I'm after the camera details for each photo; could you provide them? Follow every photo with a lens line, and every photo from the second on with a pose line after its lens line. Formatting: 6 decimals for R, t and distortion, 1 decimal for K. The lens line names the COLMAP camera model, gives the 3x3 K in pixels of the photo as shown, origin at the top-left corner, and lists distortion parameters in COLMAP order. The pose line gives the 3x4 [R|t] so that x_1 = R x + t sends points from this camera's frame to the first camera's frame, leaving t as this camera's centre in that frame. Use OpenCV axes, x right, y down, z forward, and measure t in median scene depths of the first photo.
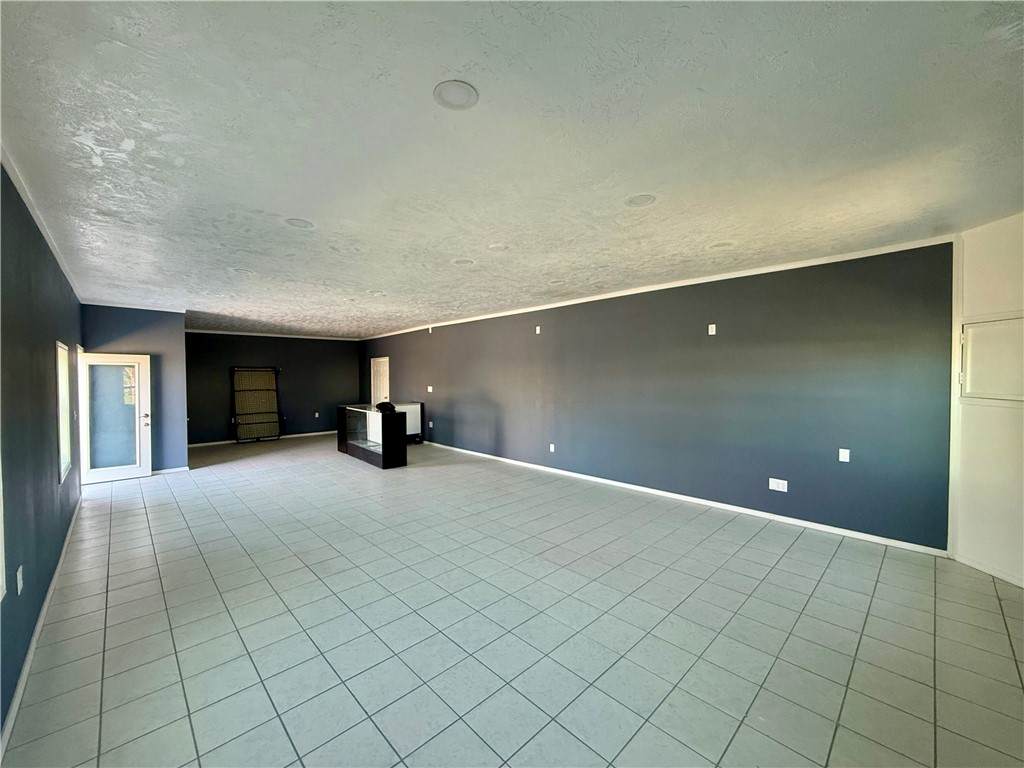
lens RADIAL K [[409.9, 0, 503.2], [0, 409.9, 380.2], [0, 0, 1]] dist [0.000716, 0.000509]
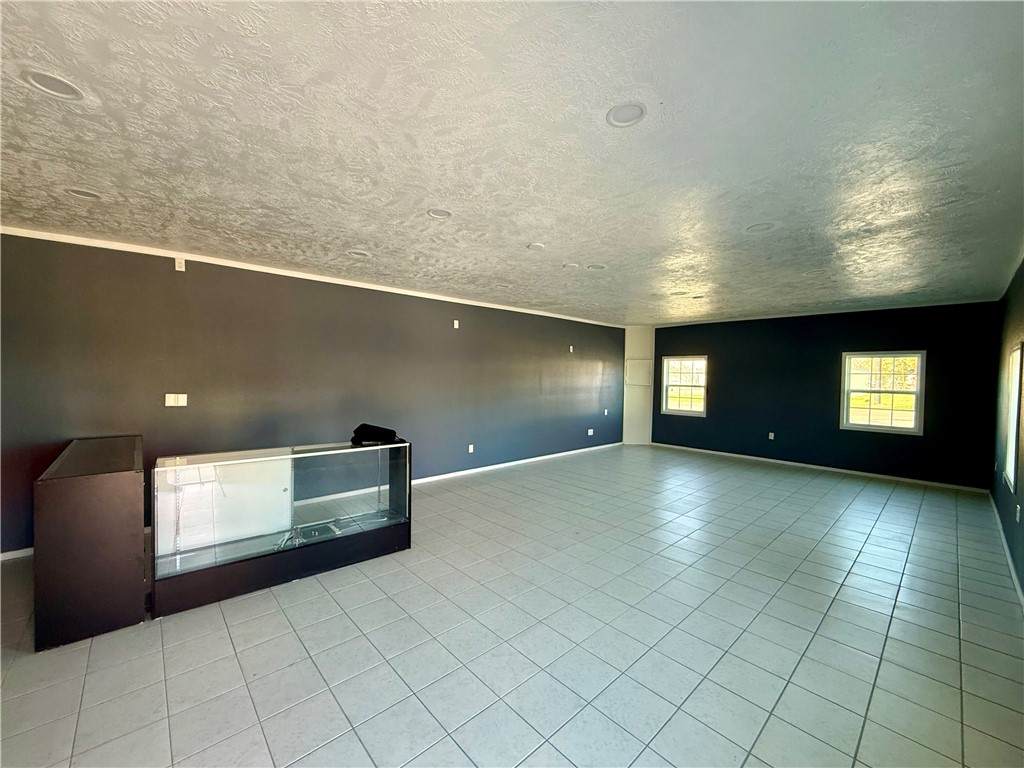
lens RADIAL K [[409.9, 0, 509.5], [0, 409.9, 384.5], [0, 0, 1]] dist [0.000716, 0.000509]
pose [[0.007549, -0.017290, 0.999822, -0.848950], [-0.001820, 0.999849, 0.017304, -0.004762], [-0.999970, -0.001951, 0.007516, 0.898114]]
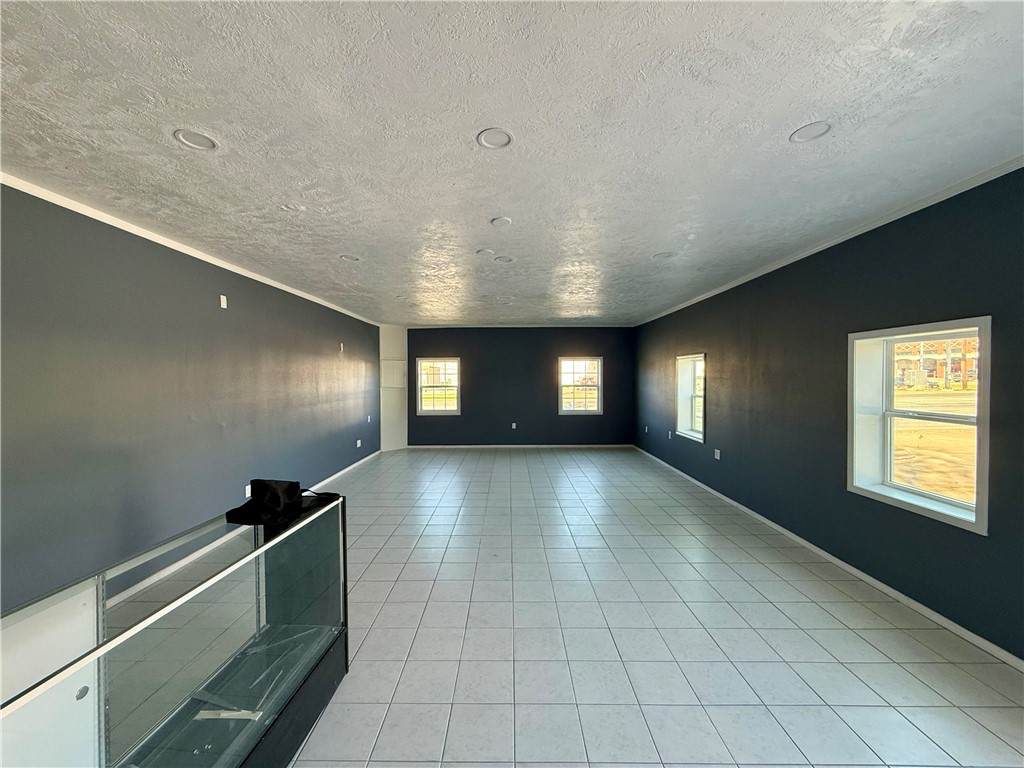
lens RADIAL K [[409.9, 0, 507.2], [0, 409.9, 384.0], [0, 0, 1]] dist [0.000716, 0.000509]
pose [[-0.725794, 0.000174, 0.687912, -0.622407], [0.019951, 0.999585, 0.020796, -0.010248], [-0.687623, 0.028818, -0.725496, 1.179396]]
